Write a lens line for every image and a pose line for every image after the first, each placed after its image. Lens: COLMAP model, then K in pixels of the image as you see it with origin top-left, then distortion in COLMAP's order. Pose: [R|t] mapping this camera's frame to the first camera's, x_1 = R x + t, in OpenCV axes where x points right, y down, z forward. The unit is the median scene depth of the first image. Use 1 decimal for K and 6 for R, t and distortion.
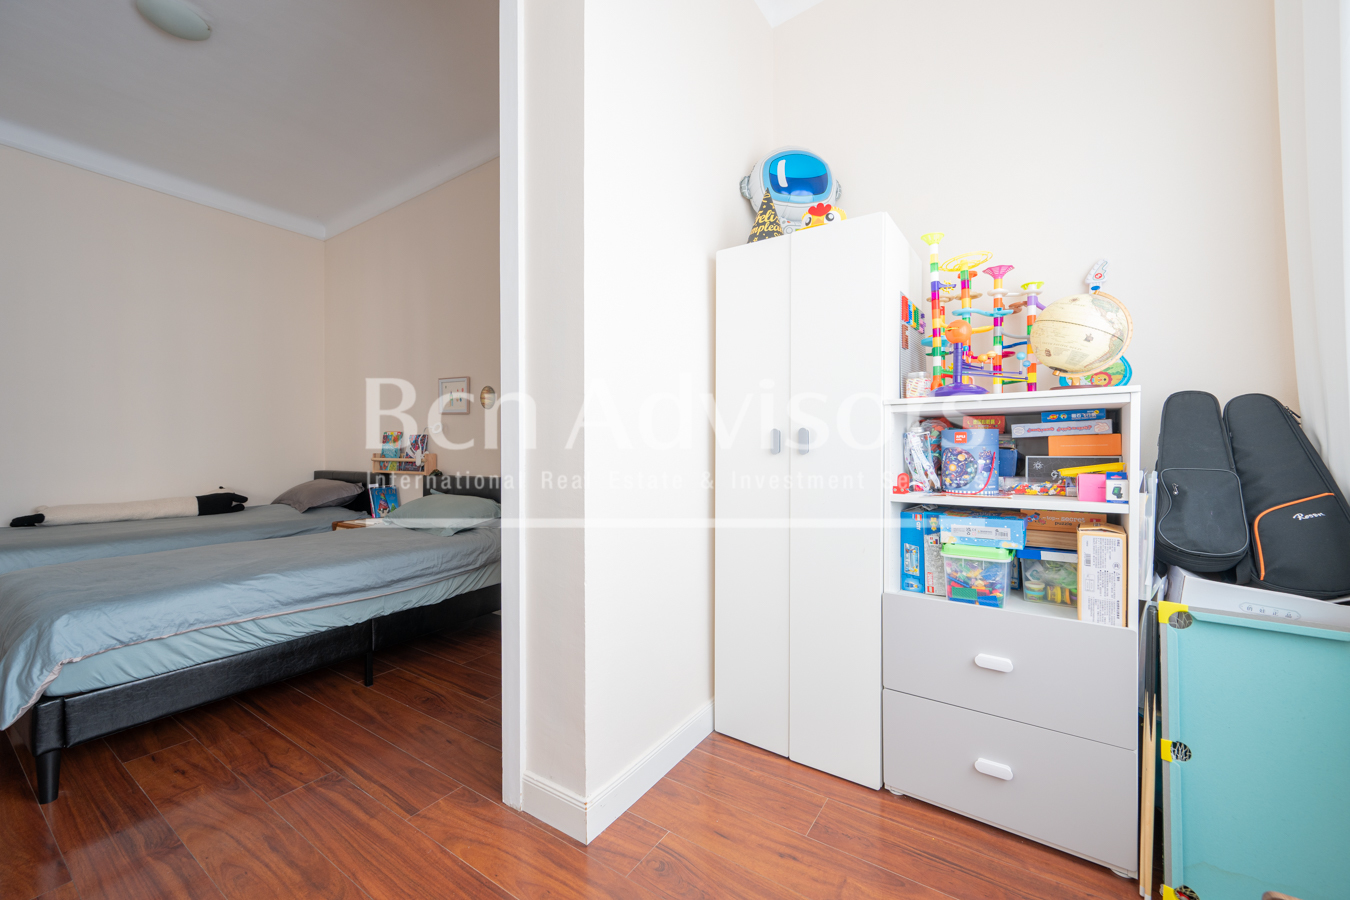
lens RADIAL K [[529.2, 0, 671.6], [0, 529.2, 448.8], [0, 0, 1]] dist [-0.000188, 0.000476]
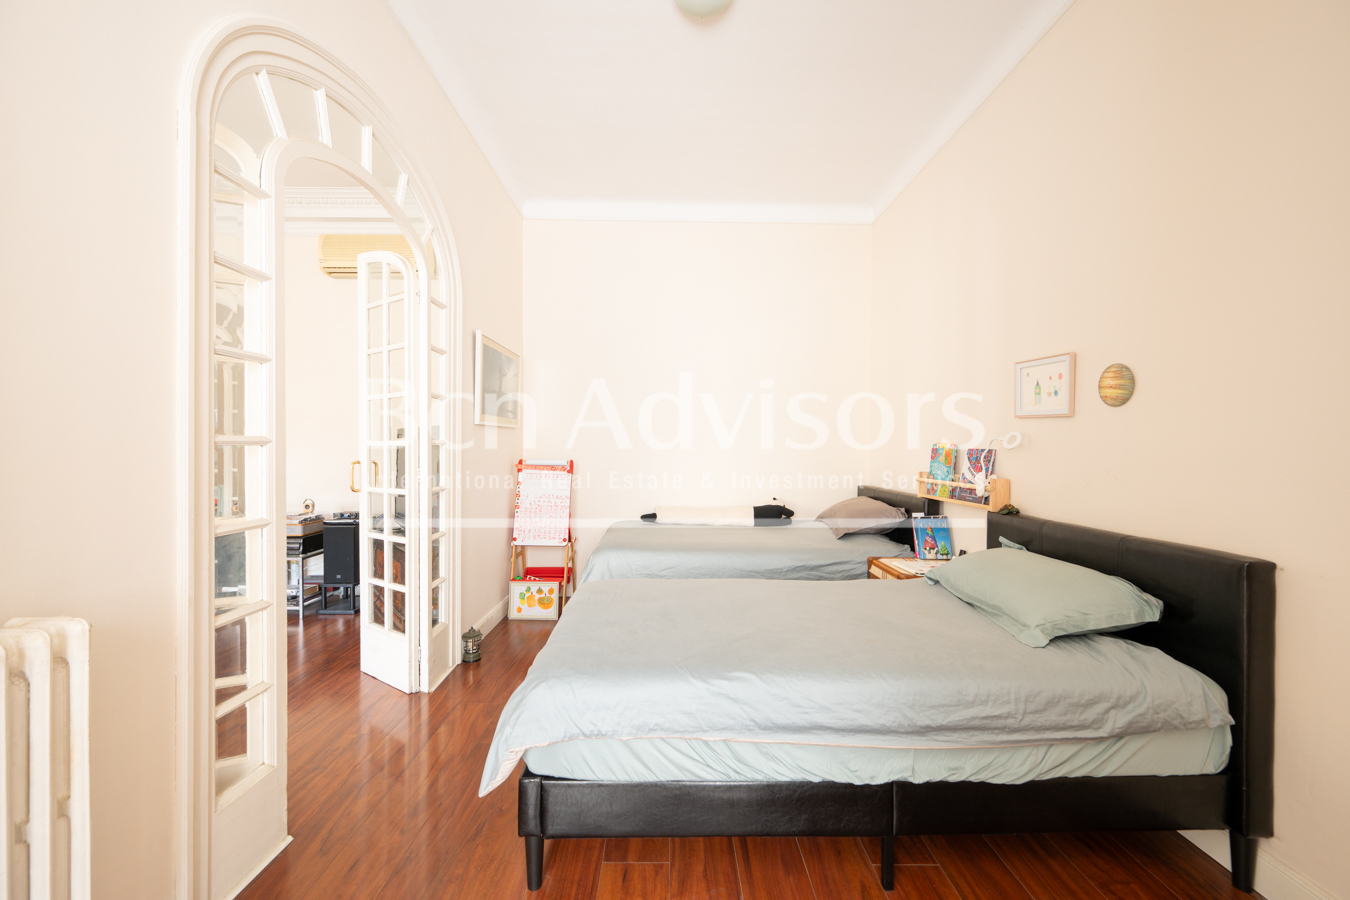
lens RADIAL K [[529.2, 0, 672.9], [0, 529.2, 448.5], [0, 0, 1]] dist [-0.000188, 0.000476]
pose [[0.563422, 0.011638, -0.826087, -0.150811], [-0.011449, 0.999915, 0.006278, -0.030055], [0.826090, 0.005921, 0.563507, 0.313488]]
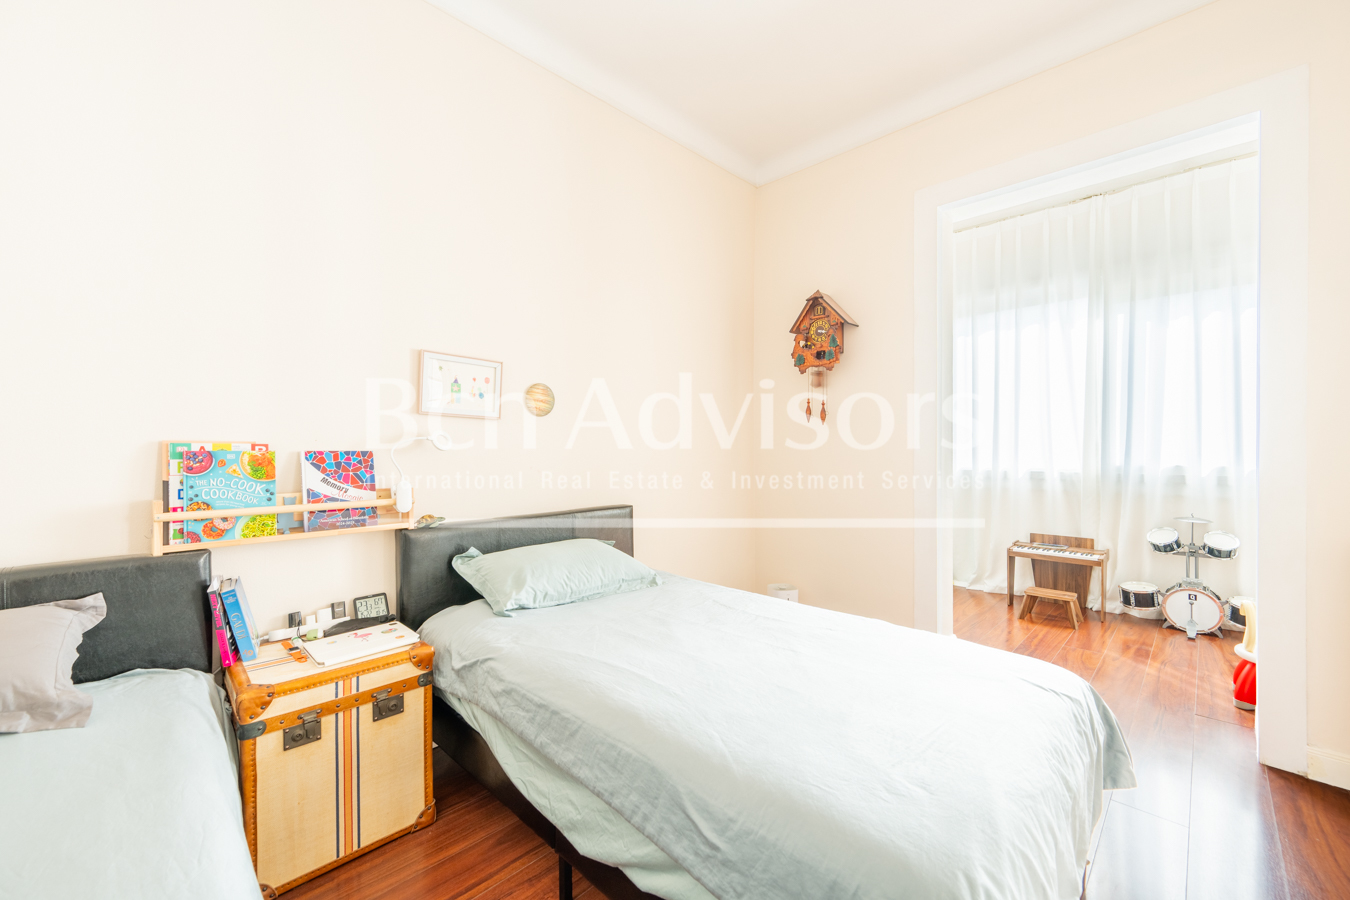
lens RADIAL K [[529.2, 0, 674.0], [0, 529.2, 451.8], [0, 0, 1]] dist [-0.000188, 0.000476]
pose [[0.243764, 0.002553, 0.969831, -0.944155], [0.002110, 0.999993, -0.003162, -0.026246], [-0.969832, 0.002817, 0.243757, 0.643130]]
